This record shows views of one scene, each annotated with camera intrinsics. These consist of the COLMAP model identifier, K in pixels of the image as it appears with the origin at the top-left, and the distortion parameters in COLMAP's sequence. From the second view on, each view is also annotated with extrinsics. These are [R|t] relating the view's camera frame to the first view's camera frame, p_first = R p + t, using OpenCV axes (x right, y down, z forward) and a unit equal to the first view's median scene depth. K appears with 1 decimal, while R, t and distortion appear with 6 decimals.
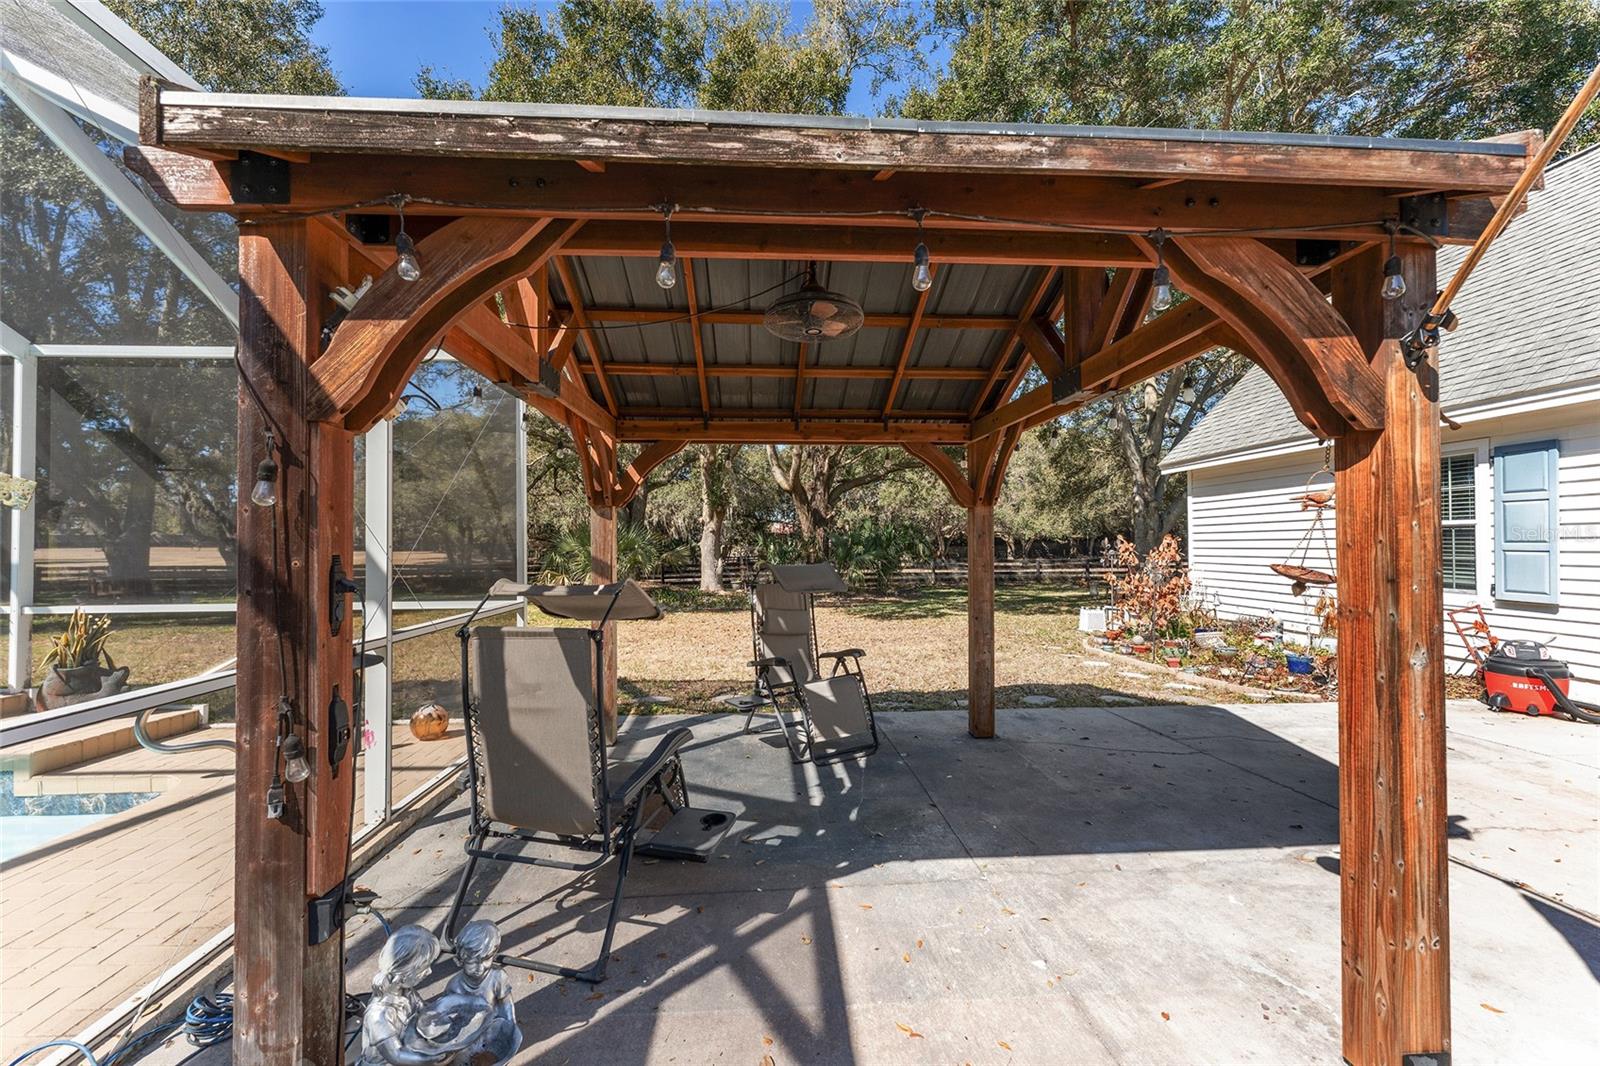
lens RADIAL K [[634.9, 0, 798.6], [0, 634.9, 533.4], [0, 0, 1]] dist [0.000404, -0.000608]
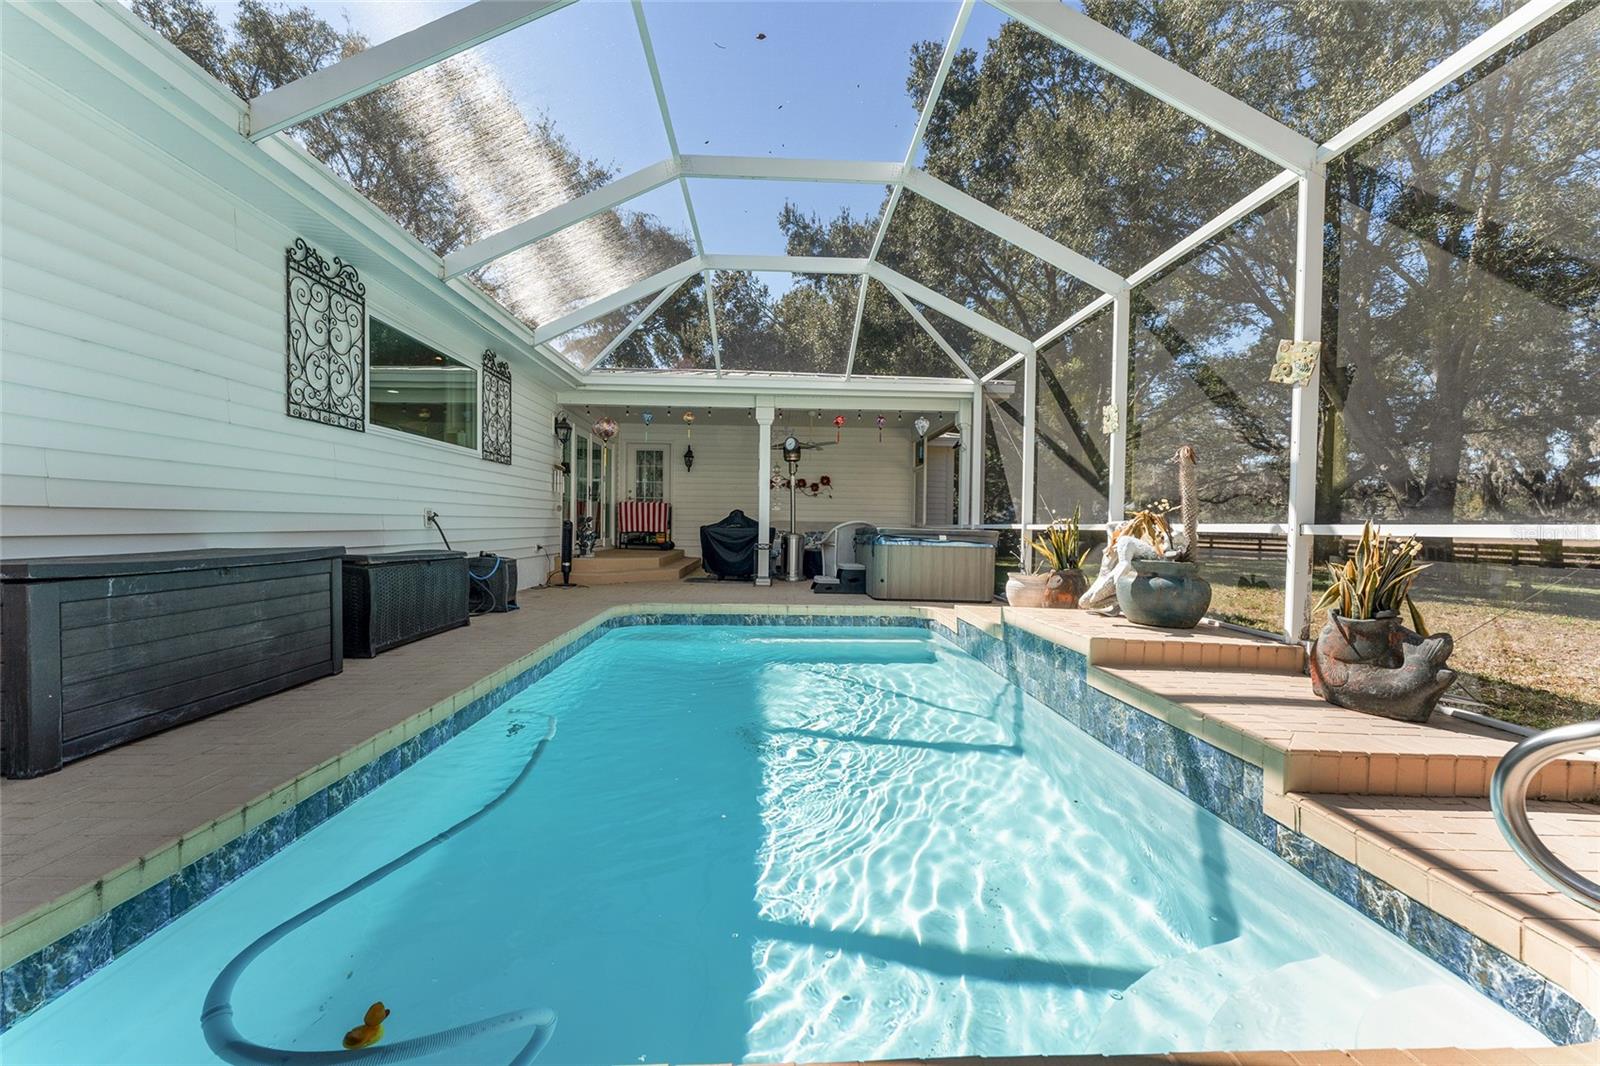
lens RADIAL K [[634.9, 0, 799.8], [0, 634.9, 535.7], [0, 0, 1]] dist [0.000404, -0.000608]
pose [[-0.018053, 0.023249, -0.999567, -0.365326], [-0.002425, 0.999726, 0.023297, 0.082047], [0.999834, 0.002845, -0.017992, 0.327991]]
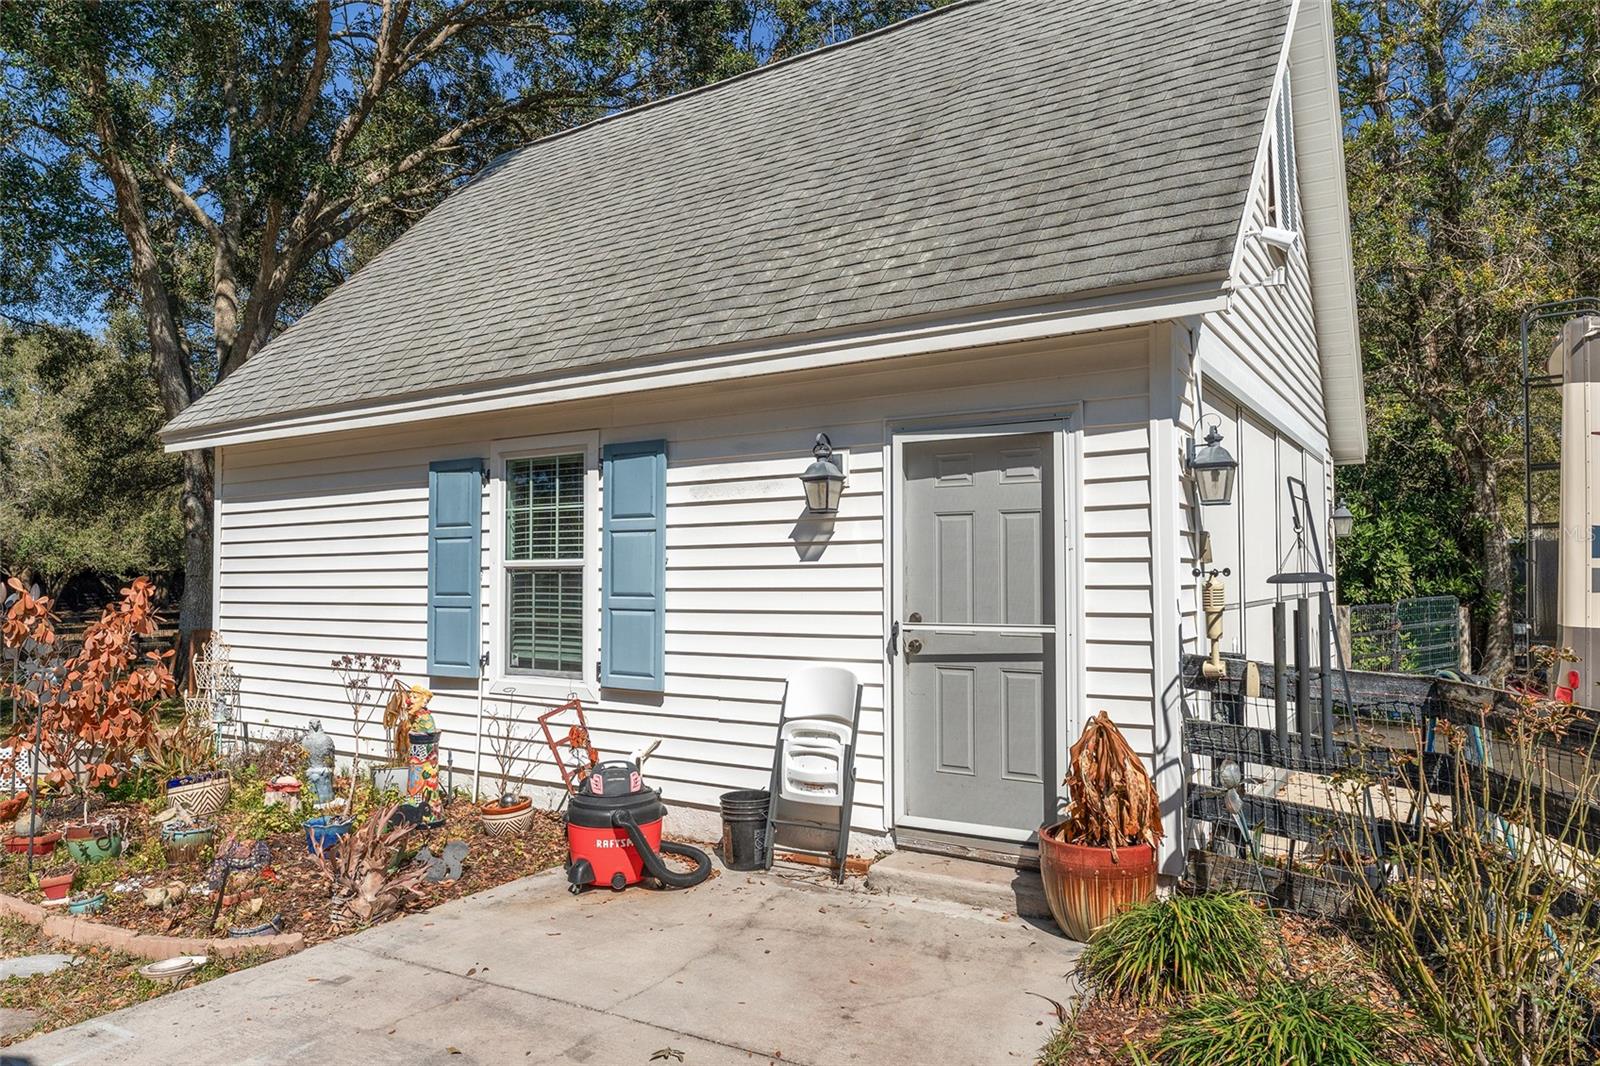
lens RADIAL K [[1021.3, 0, 802.1], [0, 1021.3, 533.7], [0, 0, 1]] dist [0.000406, -0.000468]
pose [[0.584730, 0.034243, 0.810505, 0.397440], [-0.011308, 0.999356, -0.034064, -0.015183], [-0.811149, 0.010753, 0.584741, 0.250052]]
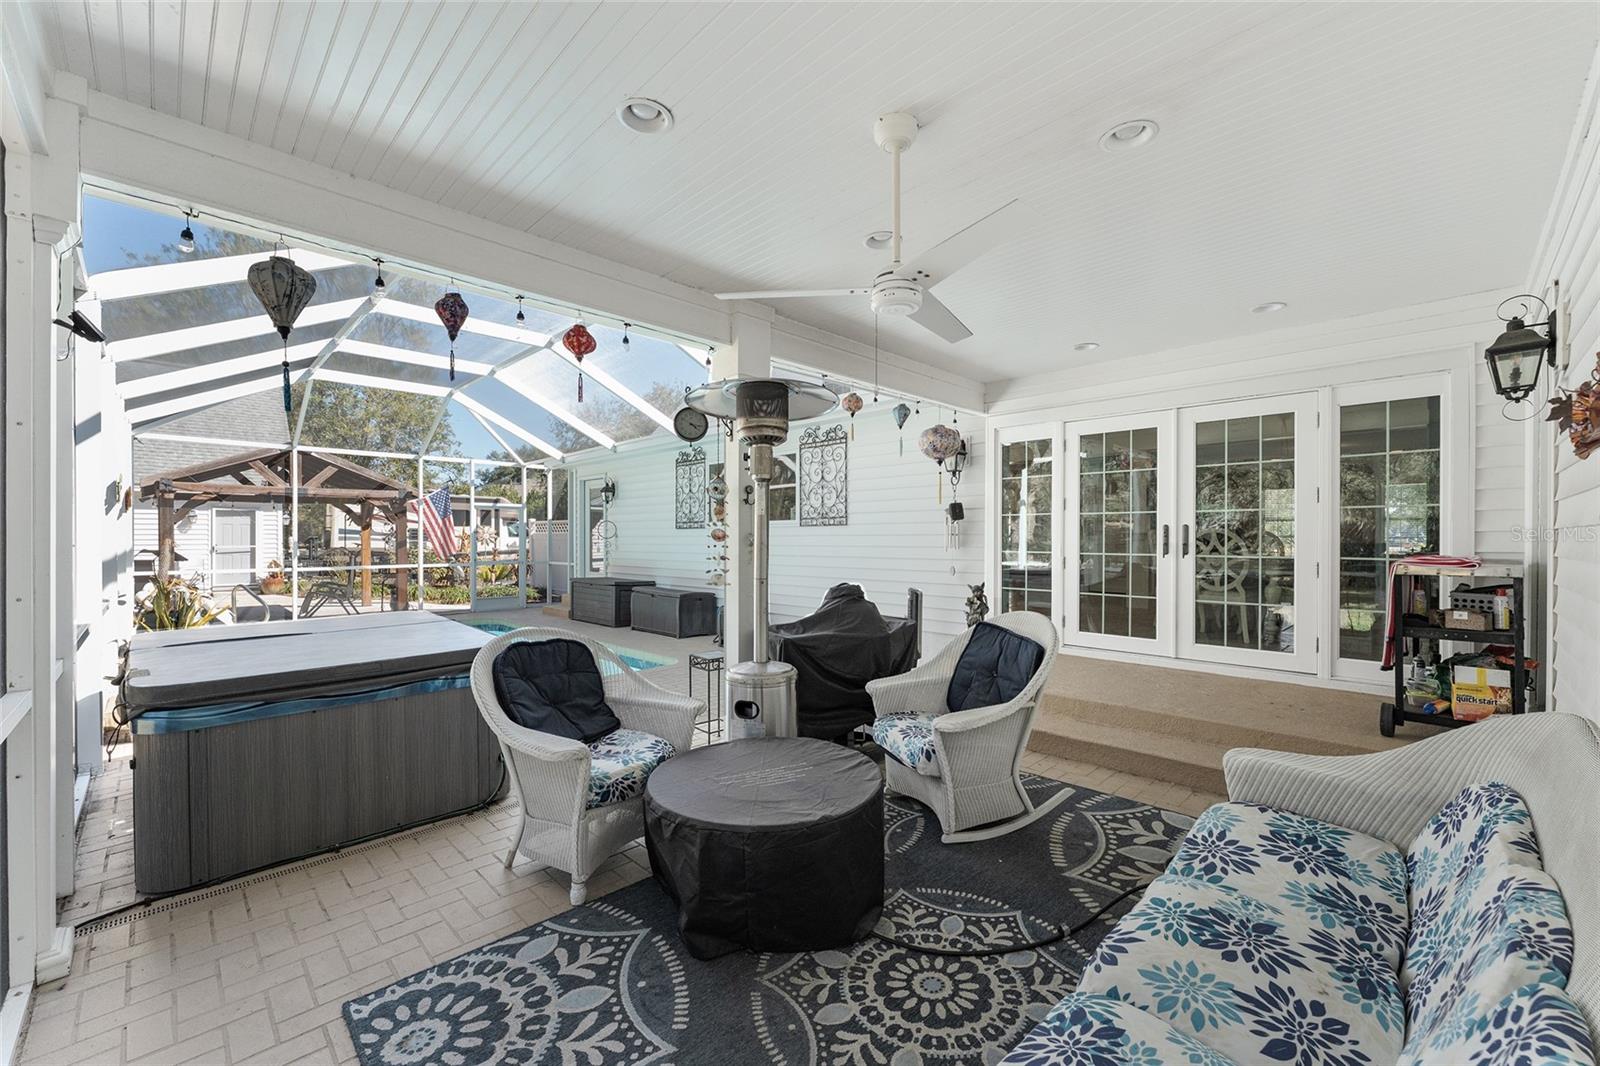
lens RADIAL K [[634.9, 0, 787.6], [0, 634.9, 537.3], [0, 0, 1]] dist [0.000404, -0.000608]
pose [[-0.643514, 0.006751, 0.765405, -2.443190], [-0.008608, 0.999834, -0.016056, 0.016636], [-0.765386, -0.016921, -0.643349, 0.590174]]
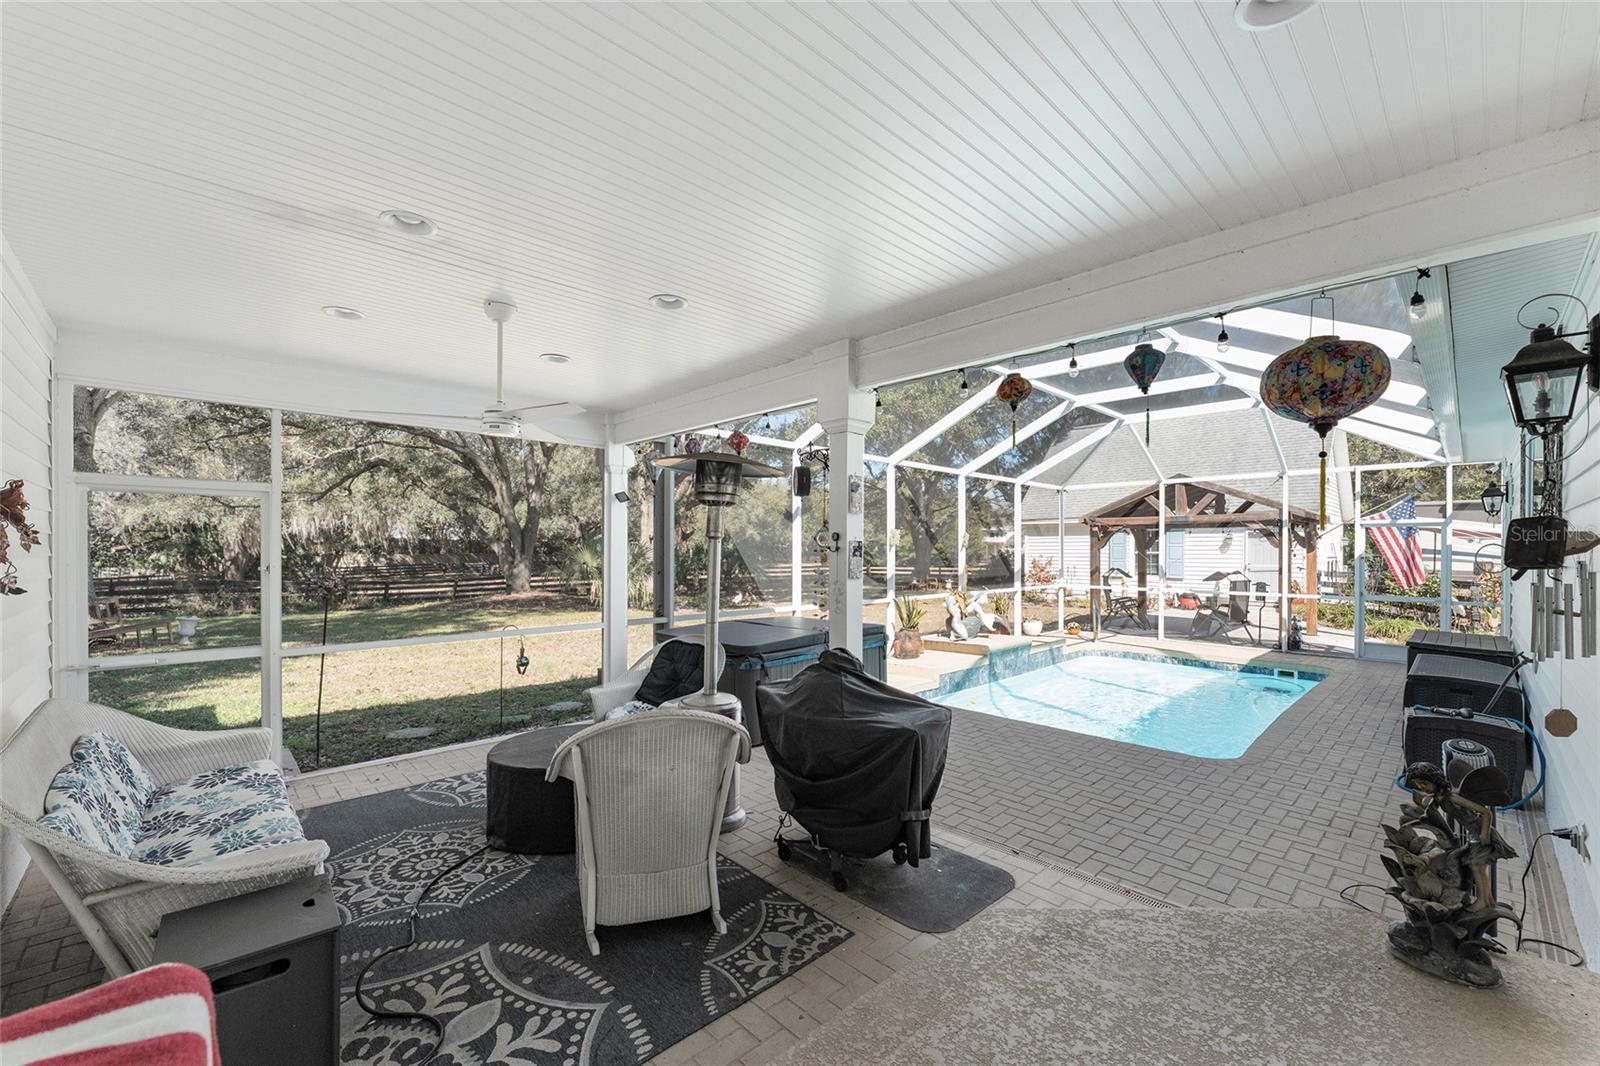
lens RADIAL K [[634.9, 0, 798.6], [0, 634.9, 548.6], [0, 0, 1]] dist [0.000404, -0.000608]
pose [[0.760345, 0.008885, 0.649459, -2.361624], [-0.017797, 0.999816, 0.007158, -0.030268], [-0.649276, -0.017001, 0.760363, -0.204230]]
